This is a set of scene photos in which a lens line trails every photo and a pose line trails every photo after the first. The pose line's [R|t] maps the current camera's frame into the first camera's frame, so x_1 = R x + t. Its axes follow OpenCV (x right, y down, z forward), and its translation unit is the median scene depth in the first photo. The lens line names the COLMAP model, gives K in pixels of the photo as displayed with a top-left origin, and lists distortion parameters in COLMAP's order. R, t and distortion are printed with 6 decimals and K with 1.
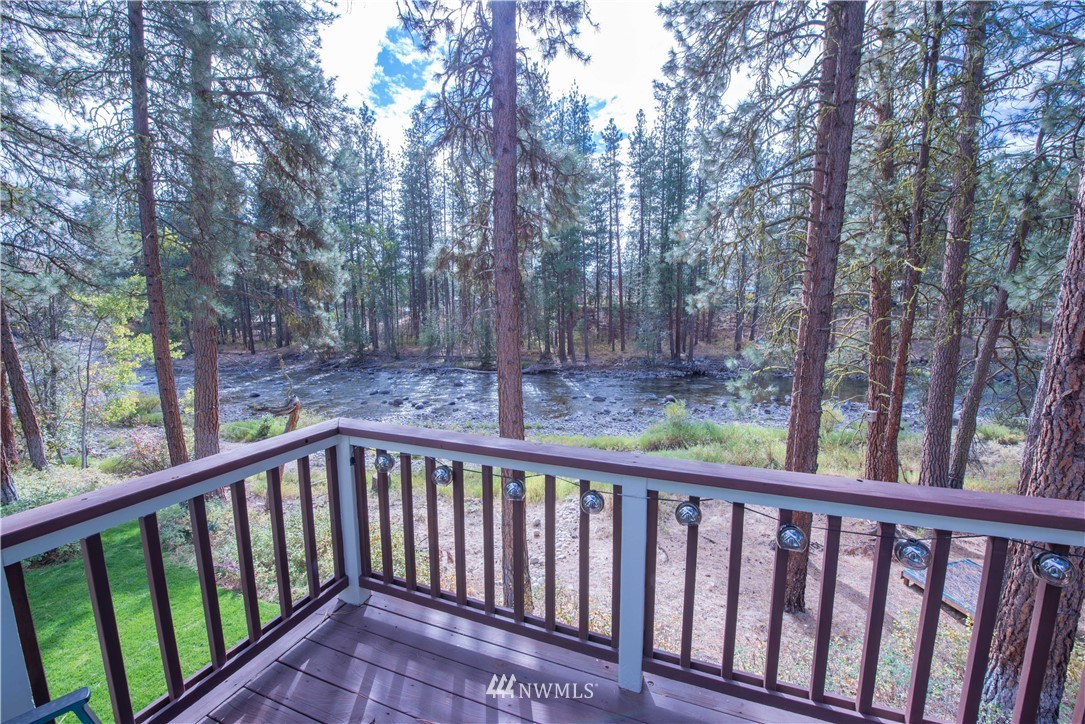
lens RADIAL K [[434.9, 0, 540.9], [0, 434.9, 364.6], [0, 0, 1]] dist [-0.017150, -0.000460]
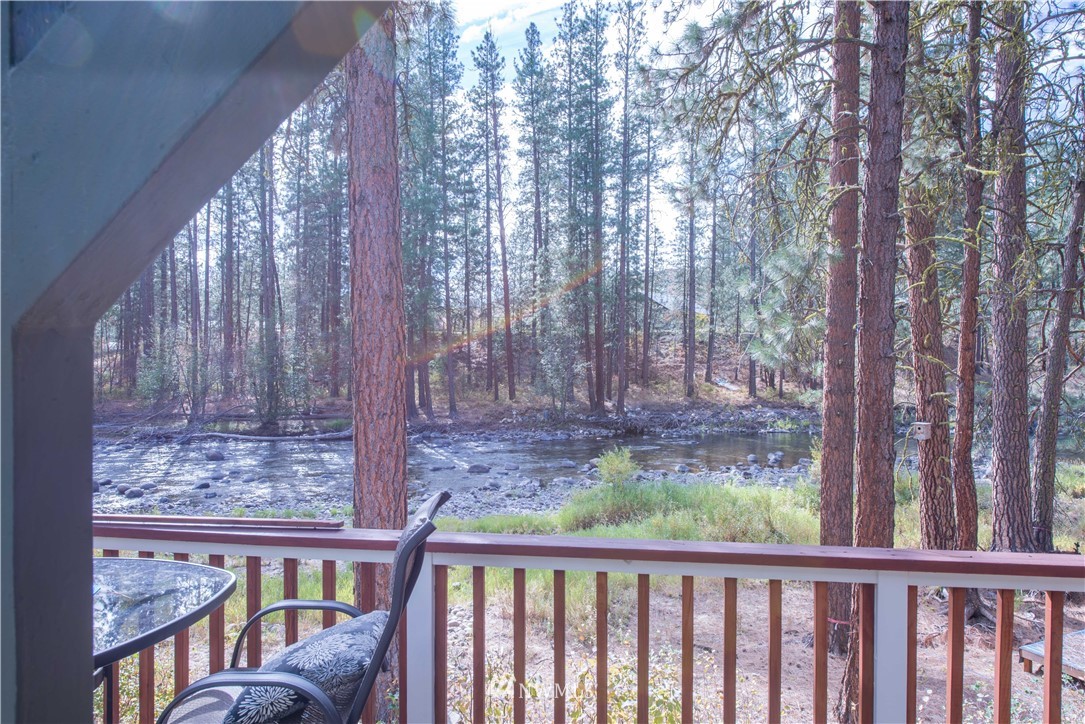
lens RADIAL K [[720.1, 0, 542.5], [0, 720.1, 362.0], [0, 0, 1]] dist [0.003243, -0.000296]
pose [[0.970675, 0.003067, 0.240376, -0.033687], [0.026268, 0.992578, -0.118739, 0.120301], [-0.238956, 0.121571, 0.963390, 0.086672]]
